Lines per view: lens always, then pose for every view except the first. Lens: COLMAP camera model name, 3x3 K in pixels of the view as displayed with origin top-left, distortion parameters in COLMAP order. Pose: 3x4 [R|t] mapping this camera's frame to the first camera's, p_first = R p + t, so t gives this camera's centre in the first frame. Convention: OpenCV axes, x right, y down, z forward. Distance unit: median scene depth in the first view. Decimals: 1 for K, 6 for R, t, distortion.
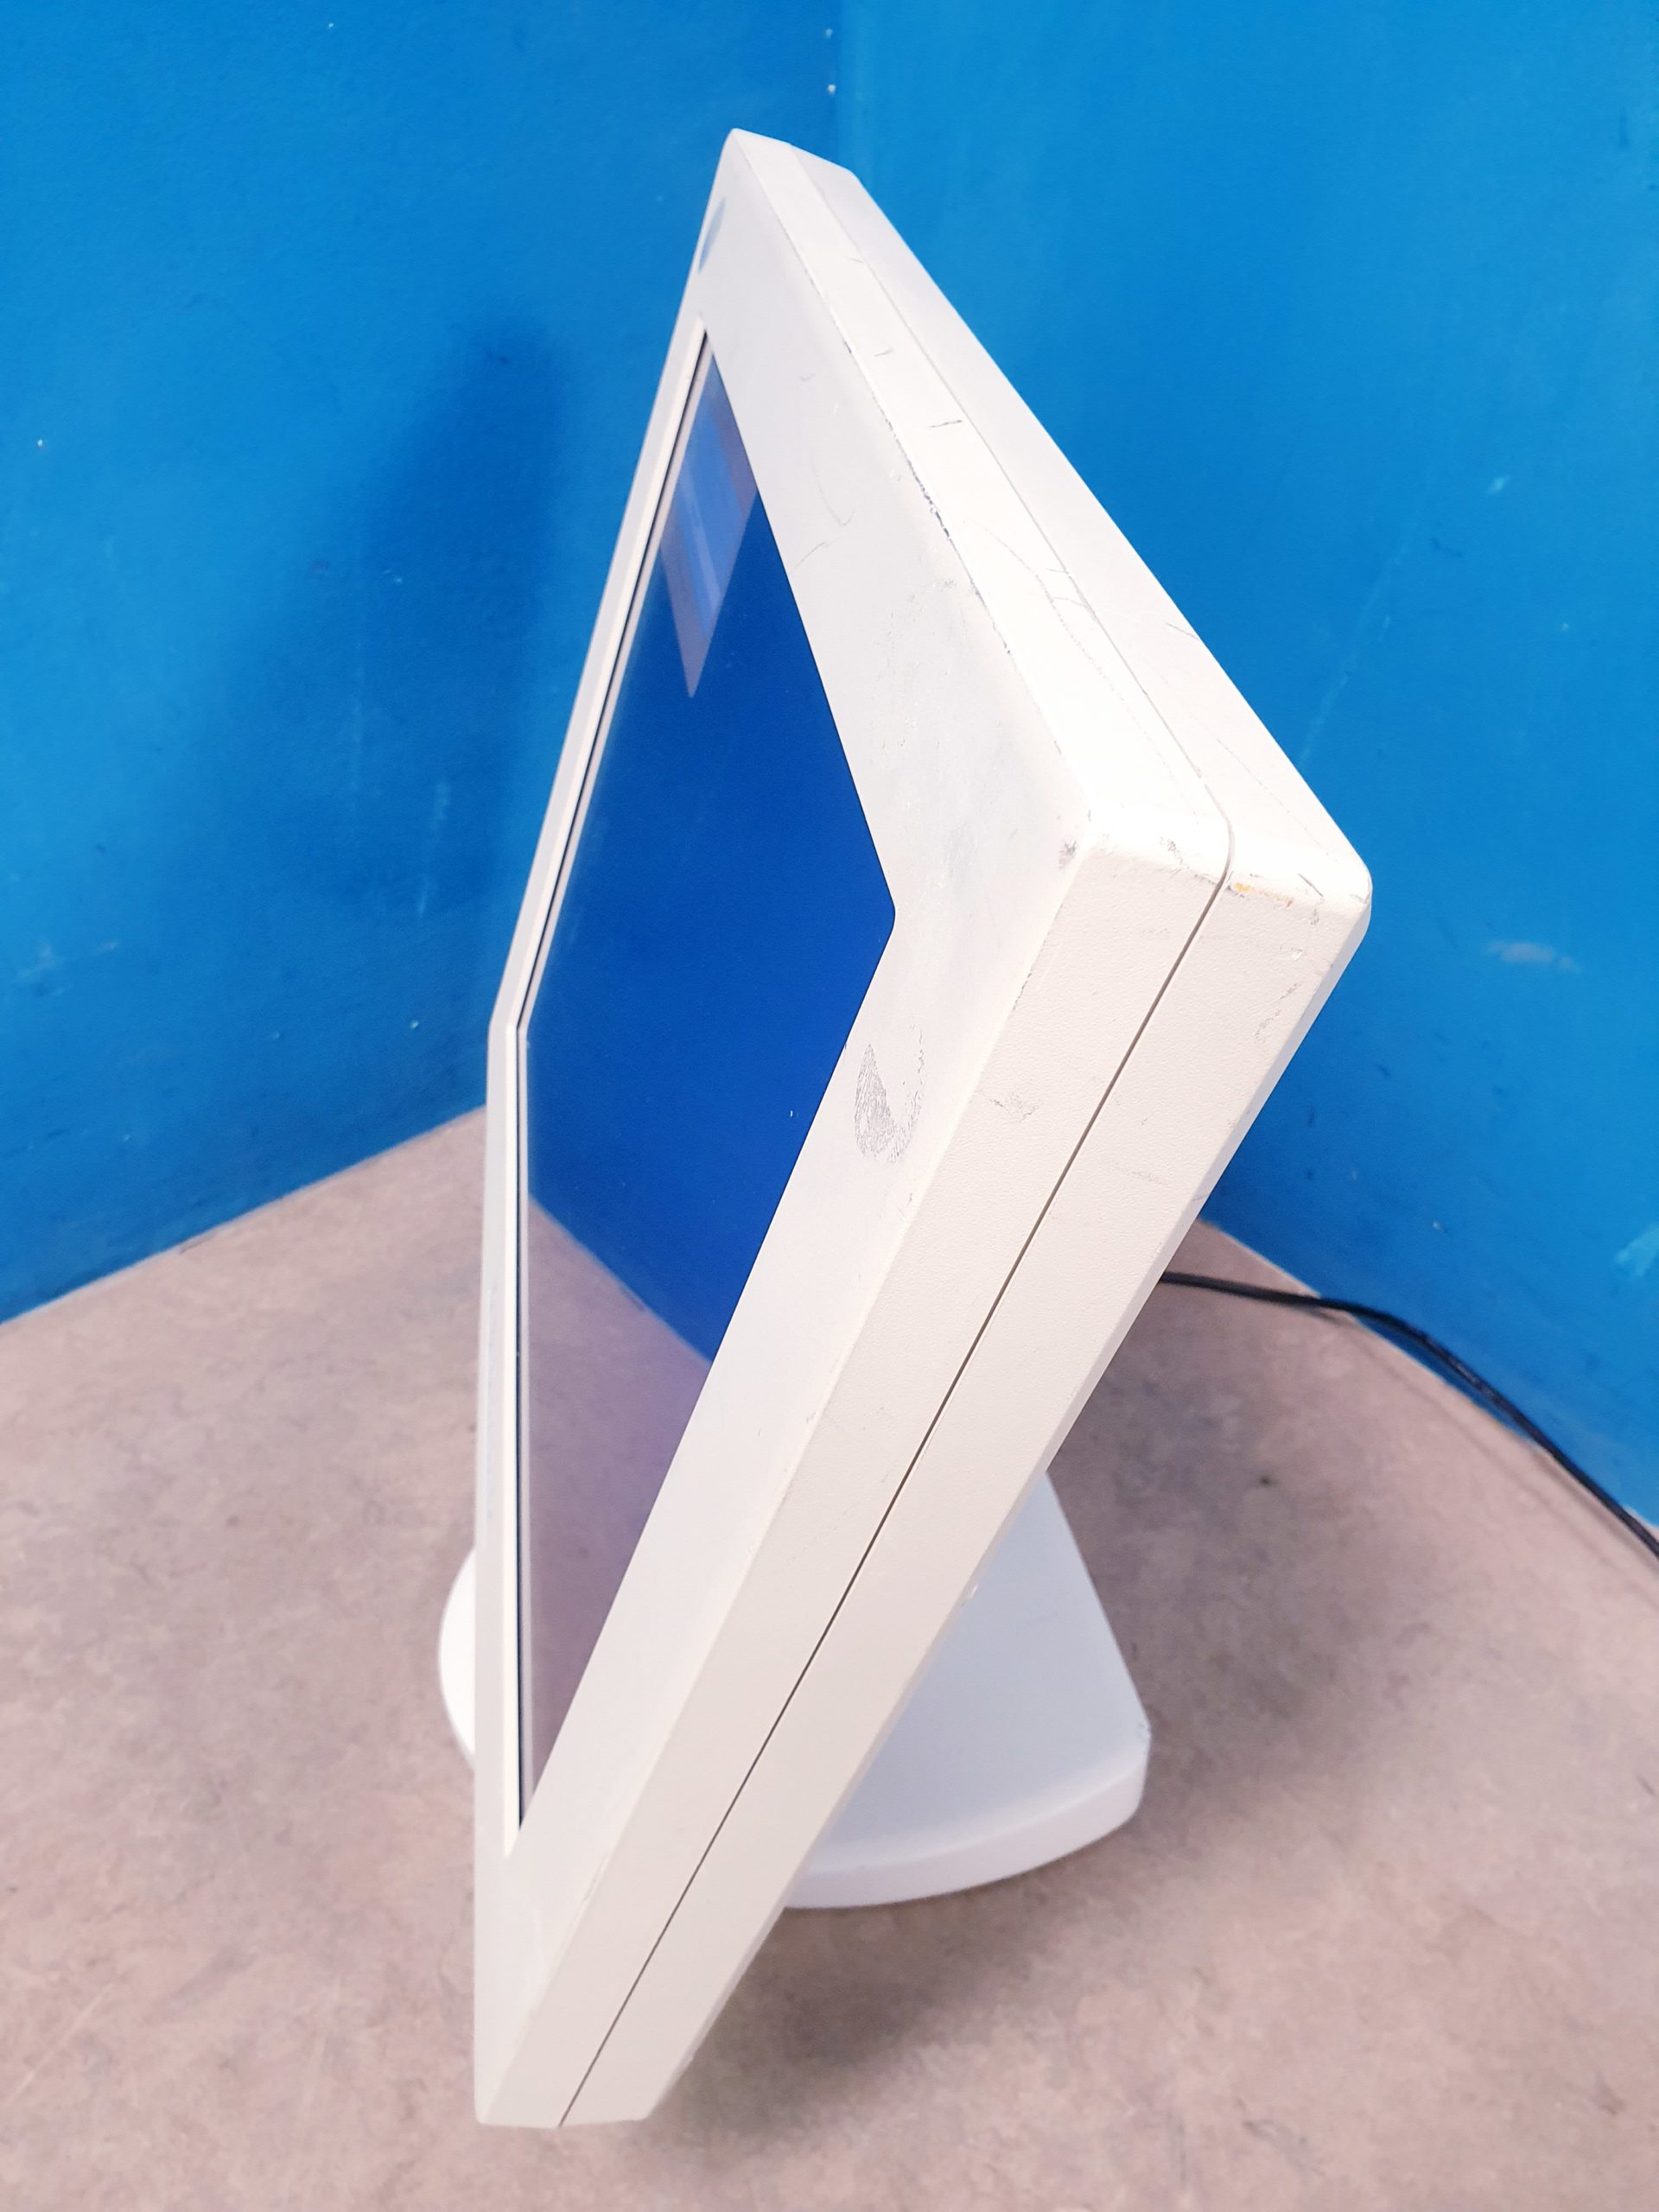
lens RADIAL K [[1783.8, 0, 857.2], [0, 1783.8, 1106.2], [0, 0, 1]] dist [-0.065747, 0.106154]
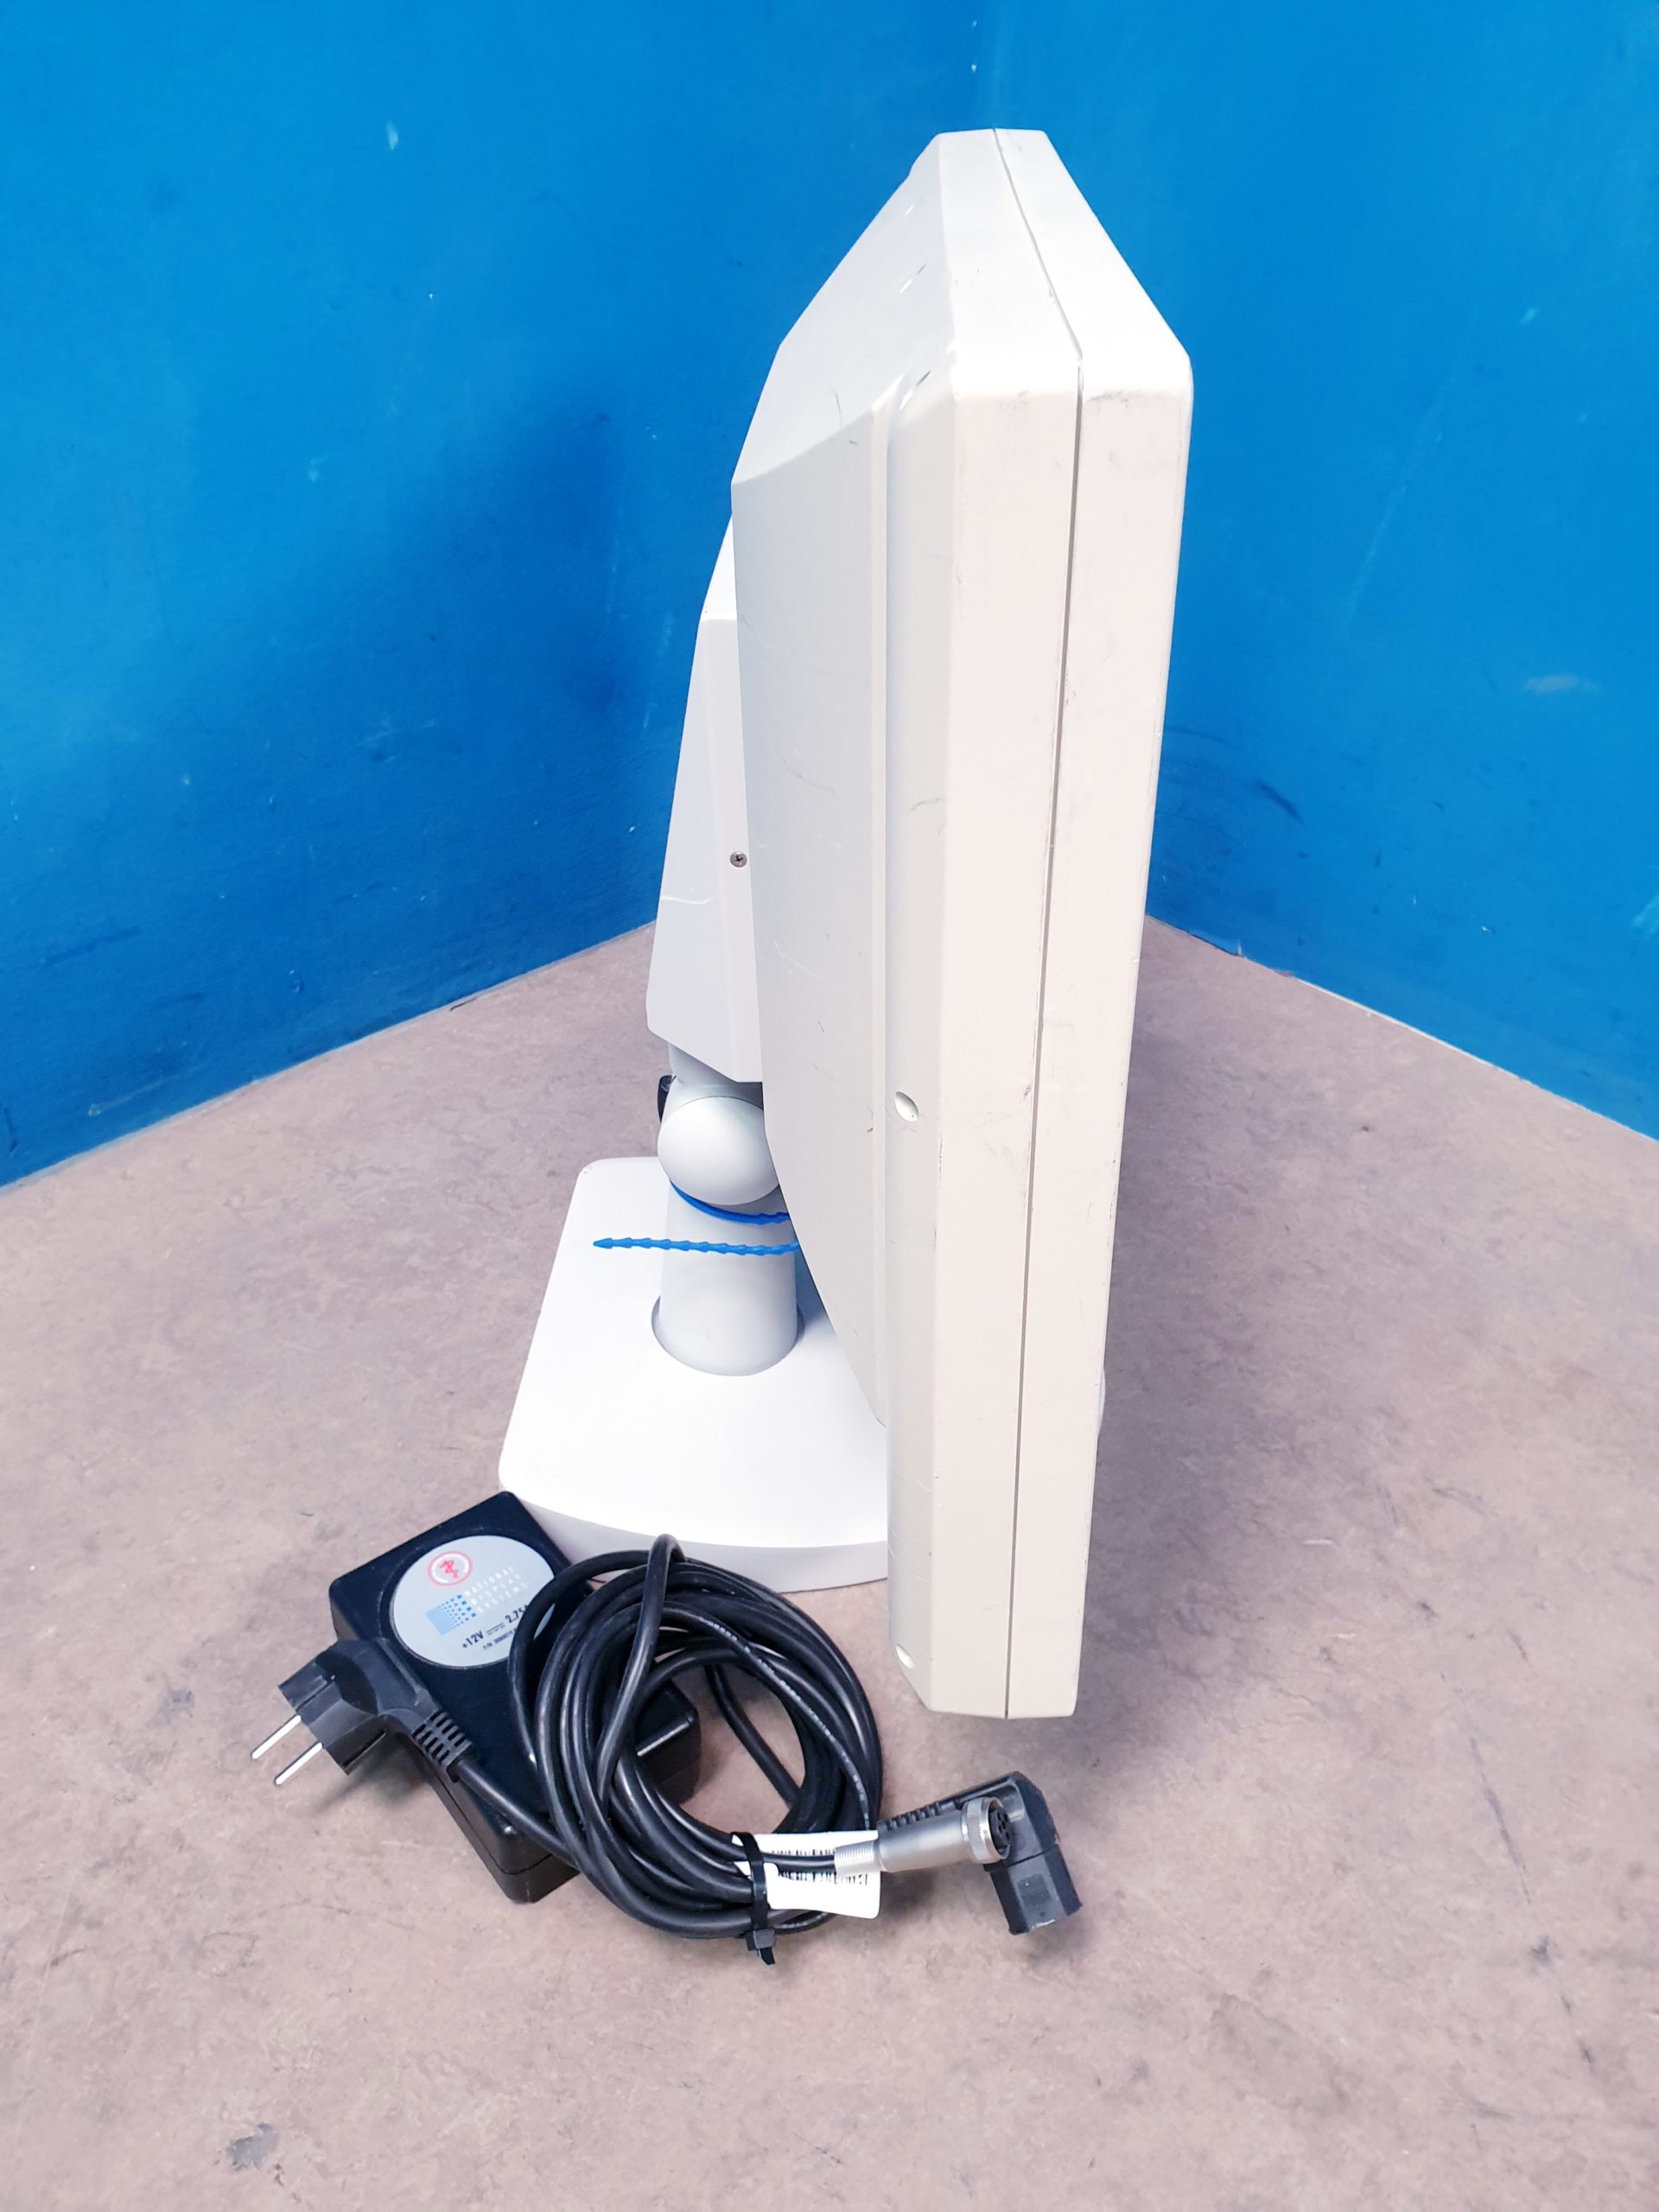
lens RADIAL K [[1747.2, 0, 853.5], [0, 1747.2, 1099.0], [0, 0, 1]] dist [0.069695, -0.257374]
pose [[0.997542, -0.030553, 0.063064, -0.238595], [0.034973, 0.996919, -0.070210, 0.300454], [-0.060724, 0.072243, 0.995537, -0.248440]]
